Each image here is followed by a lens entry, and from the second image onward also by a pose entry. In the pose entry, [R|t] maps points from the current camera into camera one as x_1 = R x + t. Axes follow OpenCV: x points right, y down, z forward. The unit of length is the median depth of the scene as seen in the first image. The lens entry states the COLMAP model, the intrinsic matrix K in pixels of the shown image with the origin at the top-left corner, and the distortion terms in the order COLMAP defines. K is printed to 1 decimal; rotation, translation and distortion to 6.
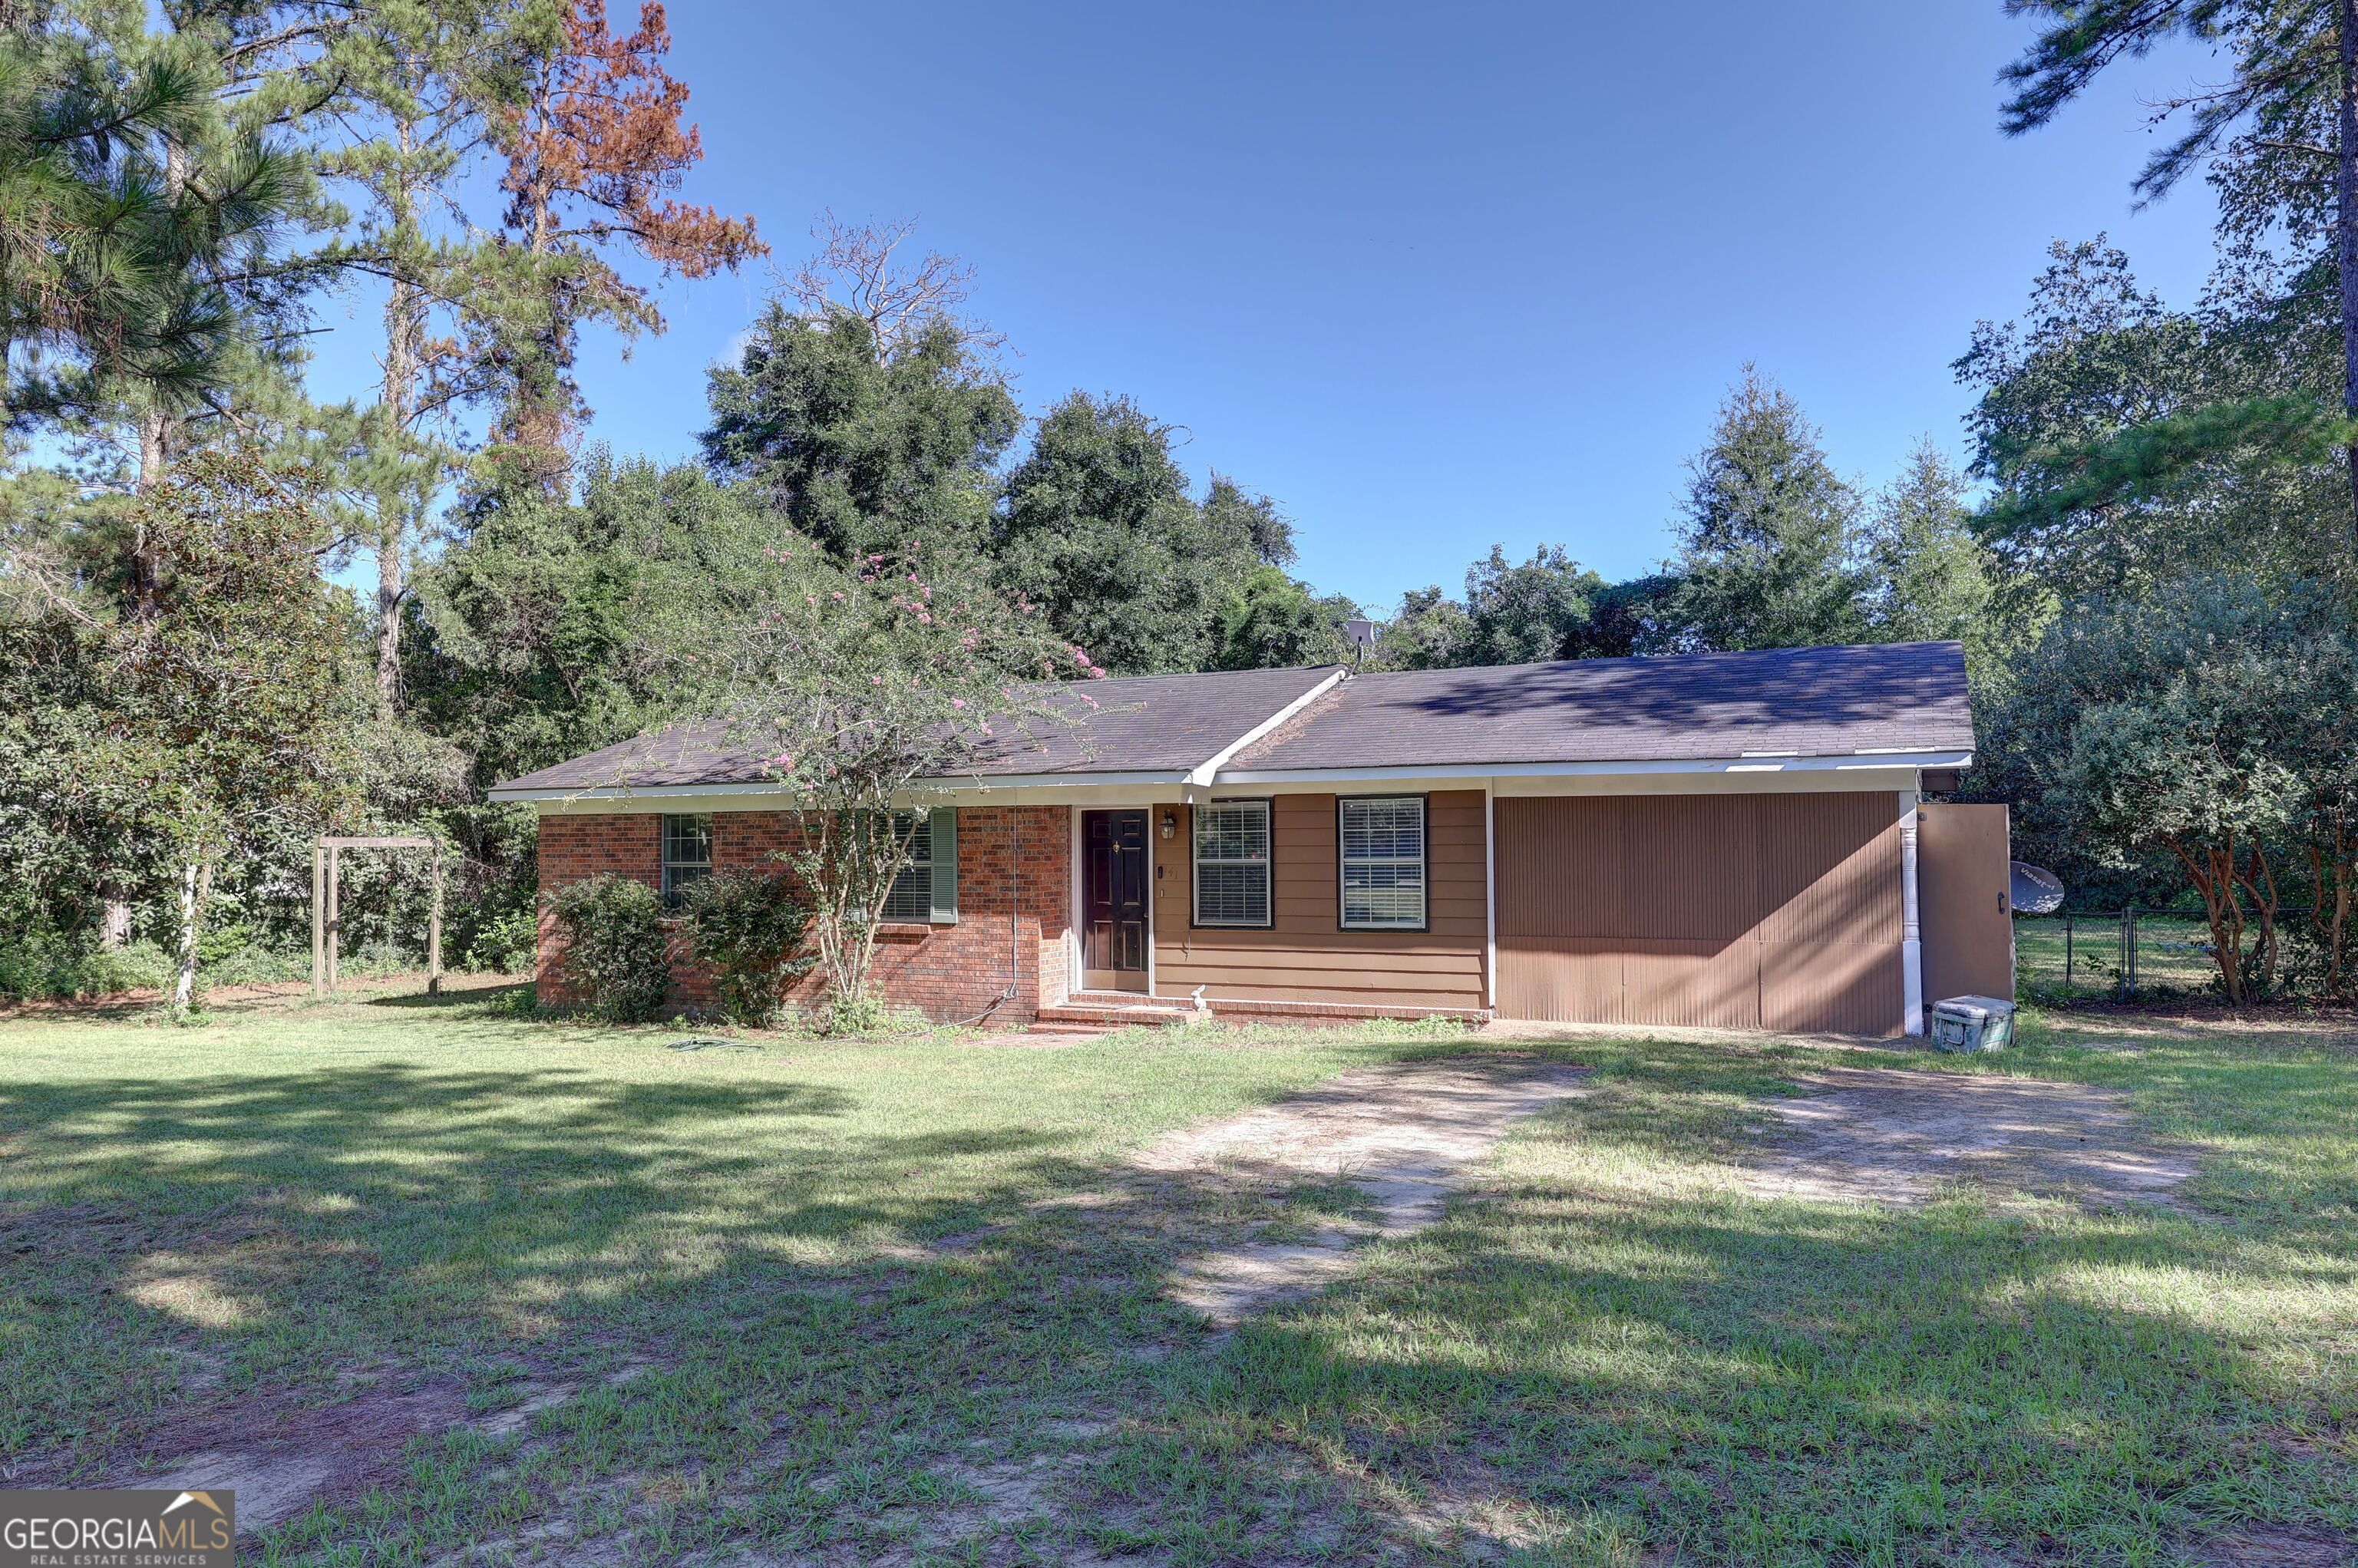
lens RADIAL K [[1566.0, 0, 1179.2], [0, 1566.0, 790.2], [0, 0, 1]] dist [0.004982, 0.000756]
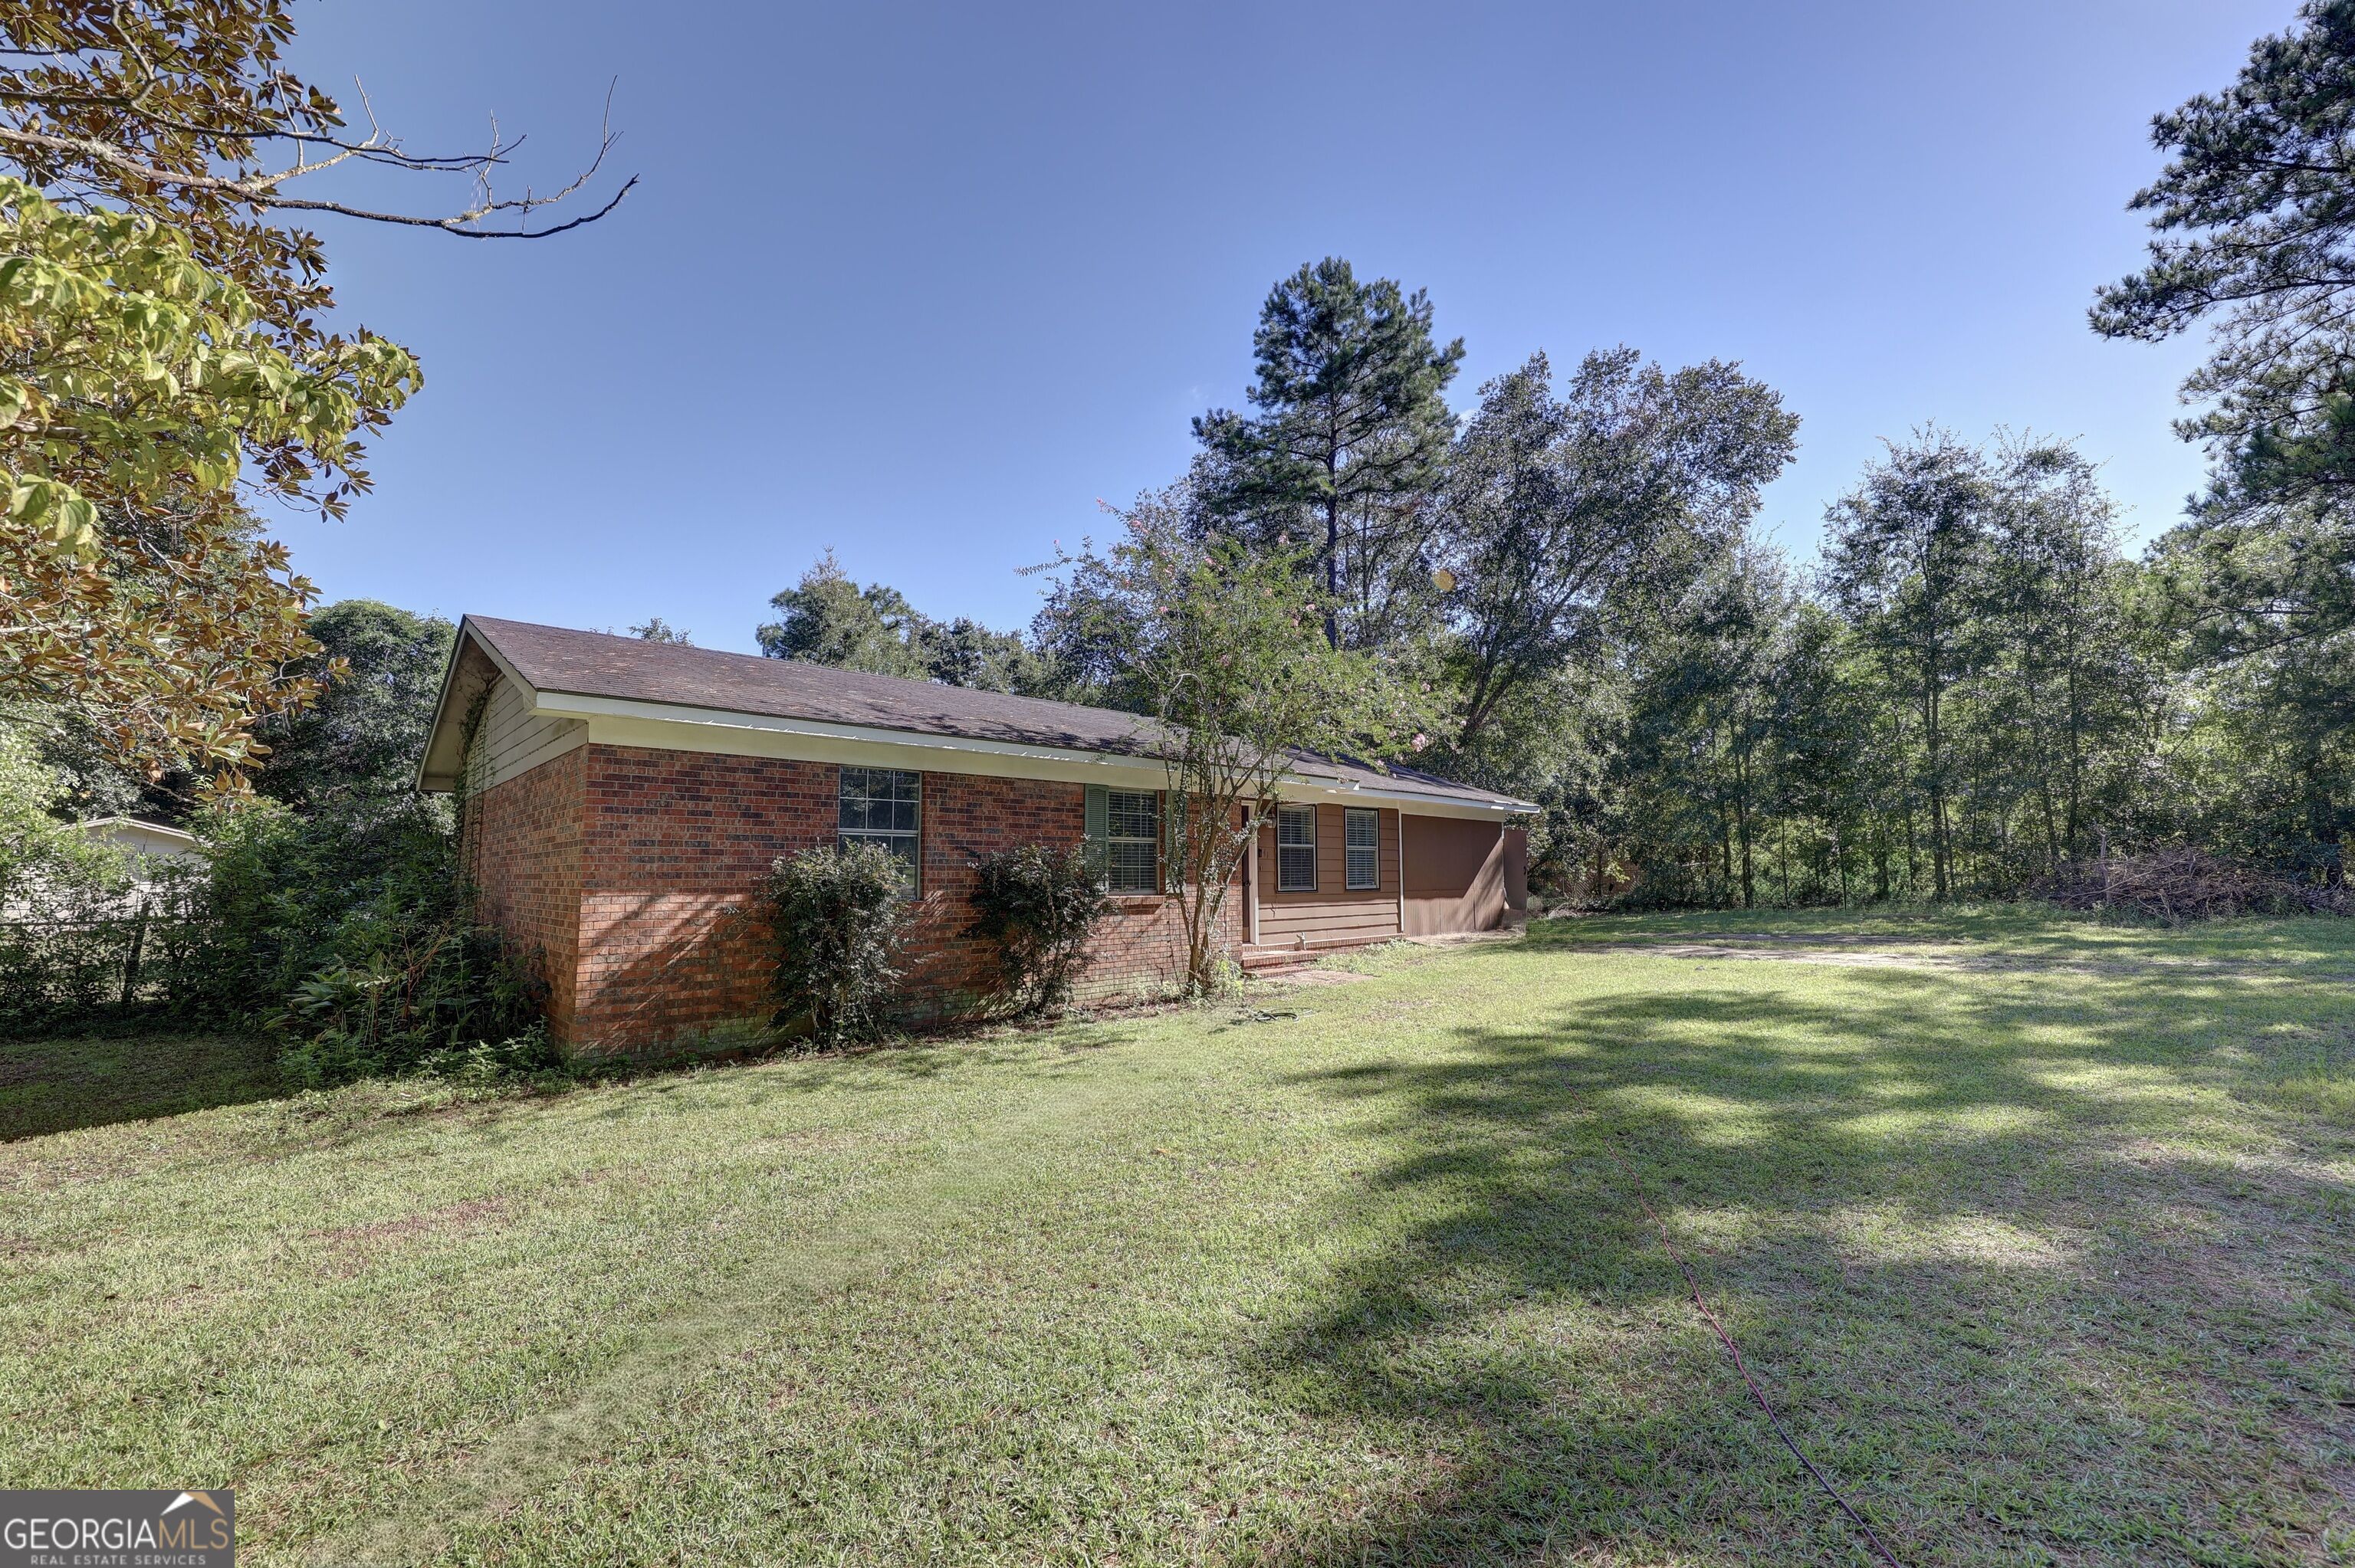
lens RADIAL K [[952.3, 0, 1190.8], [0, 952.3, 789.4], [0, 0, 1]] dist [0.004093, -0.000392]
pose [[0.340881, 0.088795, 0.935904, -0.554718], [-0.030476, 0.996050, -0.083401, 0.047333], [-0.939612, -0.000093, 0.342241, 0.530509]]
